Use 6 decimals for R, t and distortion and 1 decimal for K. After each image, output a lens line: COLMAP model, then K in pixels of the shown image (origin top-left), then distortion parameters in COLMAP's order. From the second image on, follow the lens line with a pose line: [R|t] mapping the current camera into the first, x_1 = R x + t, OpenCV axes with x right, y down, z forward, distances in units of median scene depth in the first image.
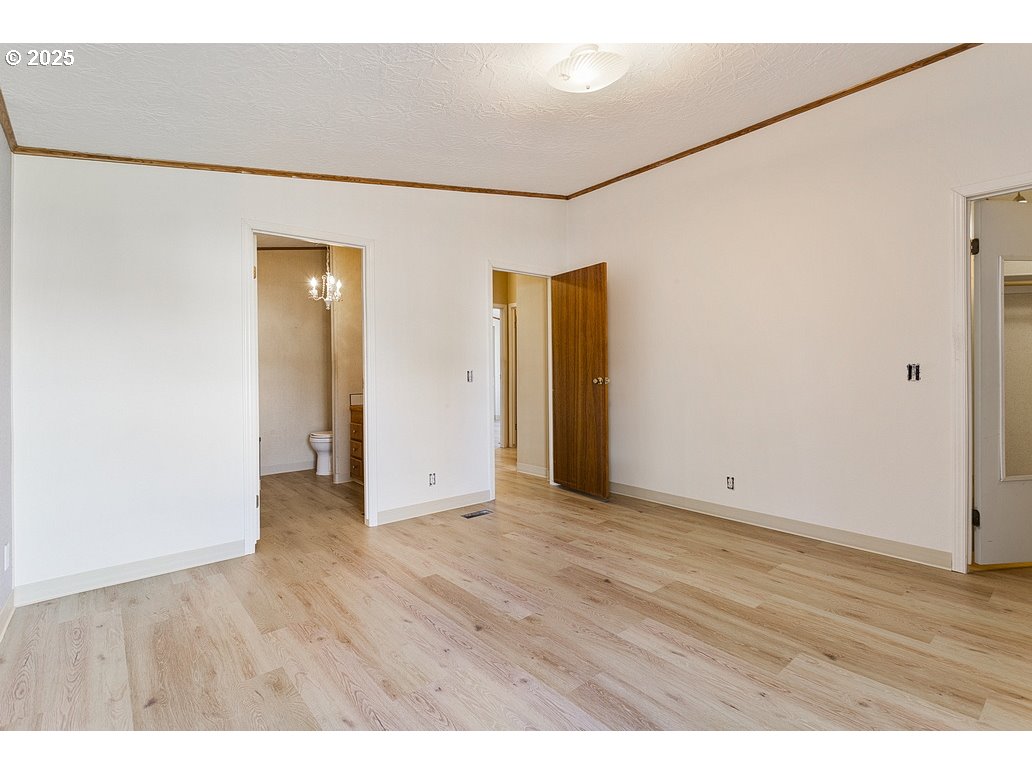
lens RADIAL K [[493.2, 0, 519.5], [0, 493.2, 368.6], [0, 0, 1]] dist [0.002056, 0.000300]
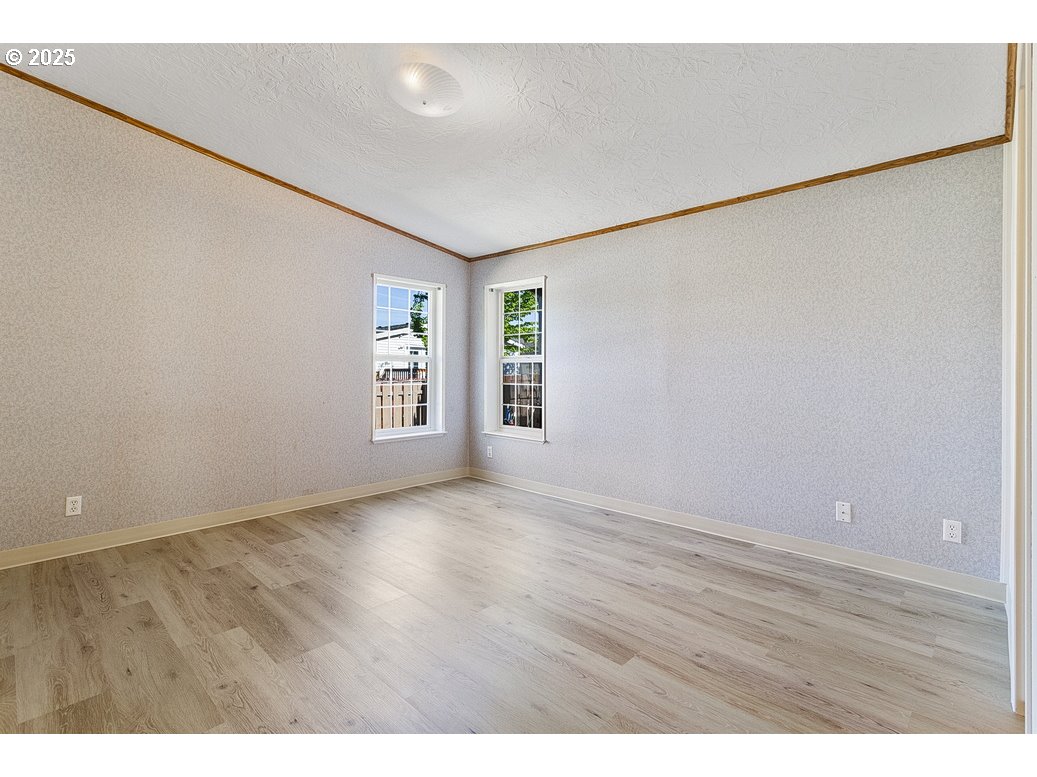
lens RADIAL K [[495.6, 0, 522.0], [0, 495.6, 370.0], [0, 0, 1]] dist [0.002056, 0.000300]
pose [[-0.994784, 0.007396, -0.101732, 0.043066], [0.008465, 0.999913, -0.010078, 0.019333], [0.101648, -0.010887, -0.994761, 2.107548]]
